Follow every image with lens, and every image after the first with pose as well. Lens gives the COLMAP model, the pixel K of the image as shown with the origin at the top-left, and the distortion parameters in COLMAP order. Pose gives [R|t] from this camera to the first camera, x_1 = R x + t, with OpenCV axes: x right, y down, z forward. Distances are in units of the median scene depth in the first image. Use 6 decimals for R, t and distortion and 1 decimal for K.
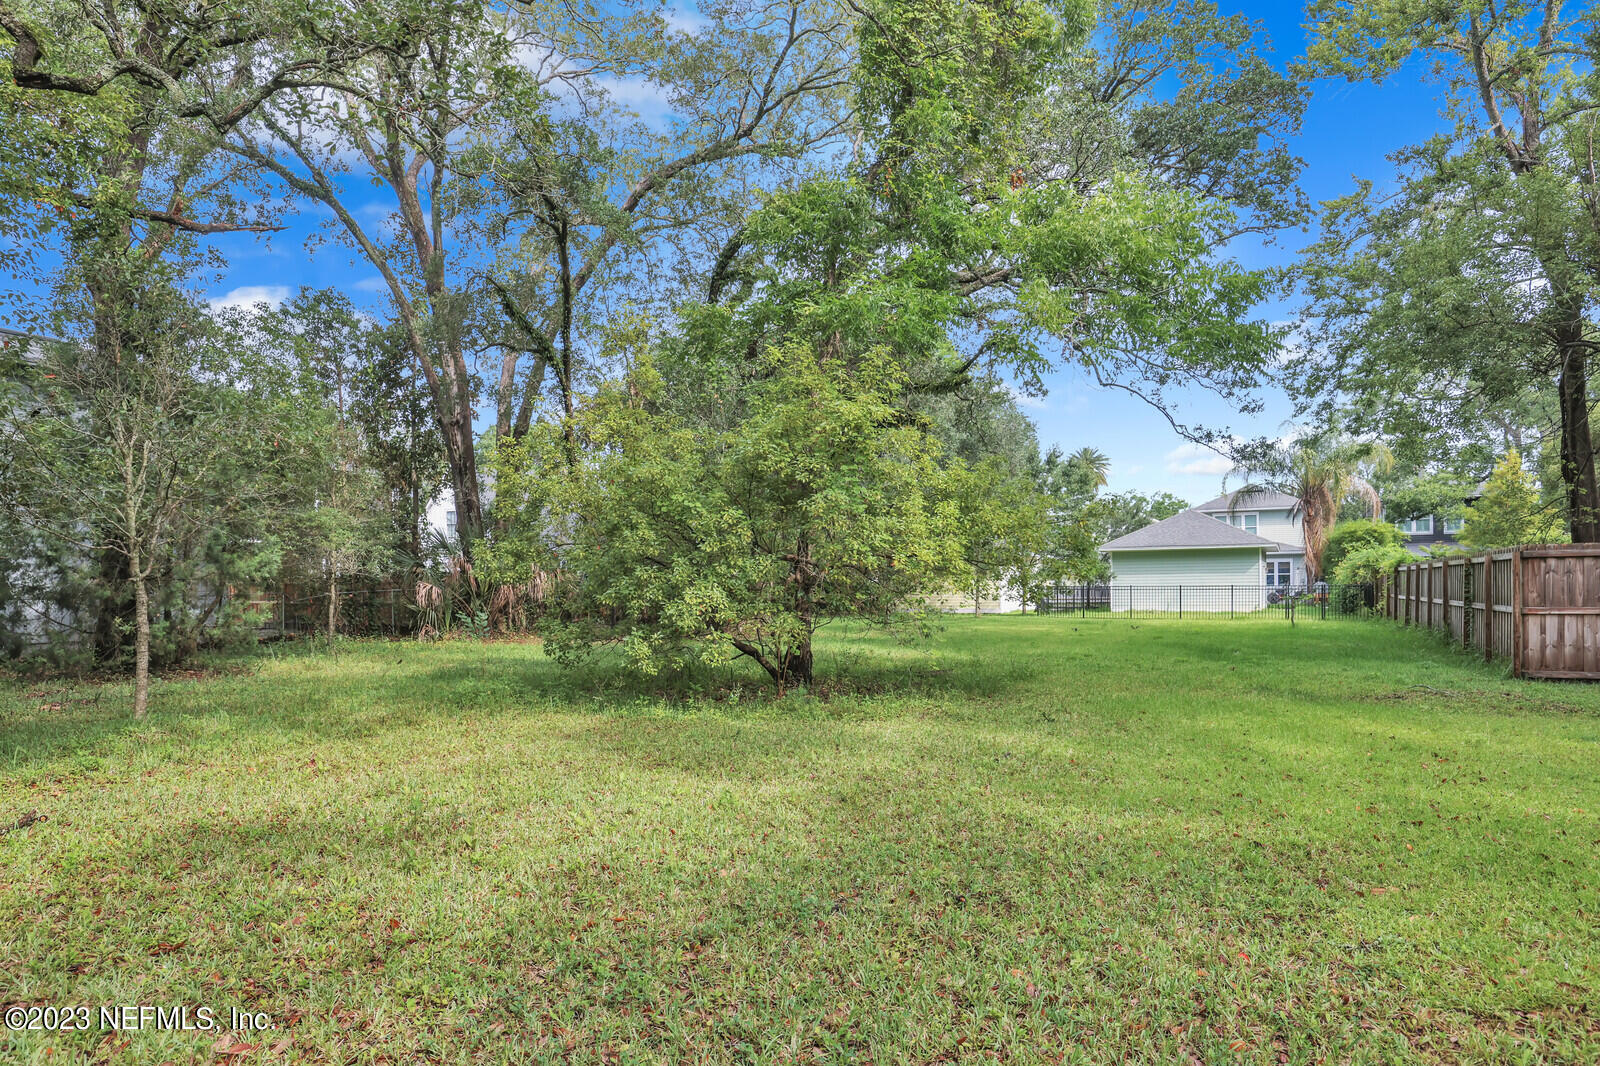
lens RADIAL K [[967.5, 0, 790.5], [0, 967.5, 601.8], [0, 0, 1]] dist [0.000634, 0.000479]
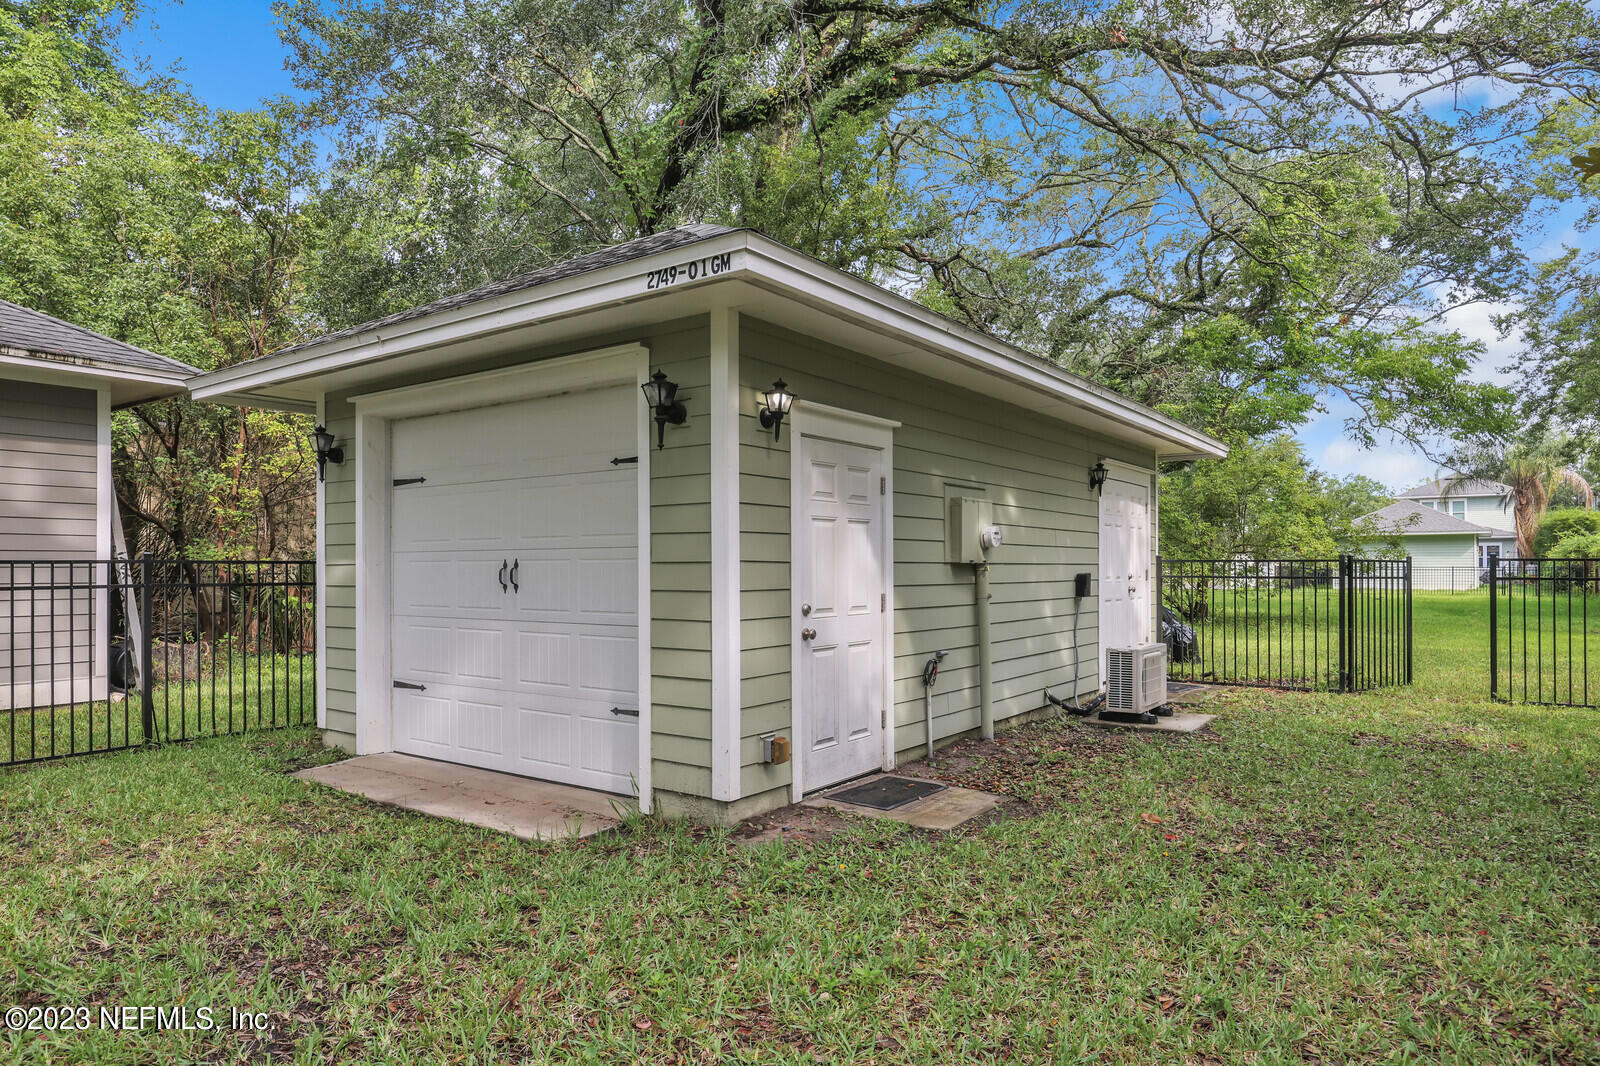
lens RADIAL K [[967.5, 0, 805.6], [0, 967.5, 562.0], [0, 0, 1]] dist [0.000634, 0.000479]
pose [[0.990234, 0.006571, -0.139263, -0.121879], [-0.009367, 0.999767, -0.019428, 0.006105], [0.139103, 0.020542, 0.990065, -0.211893]]
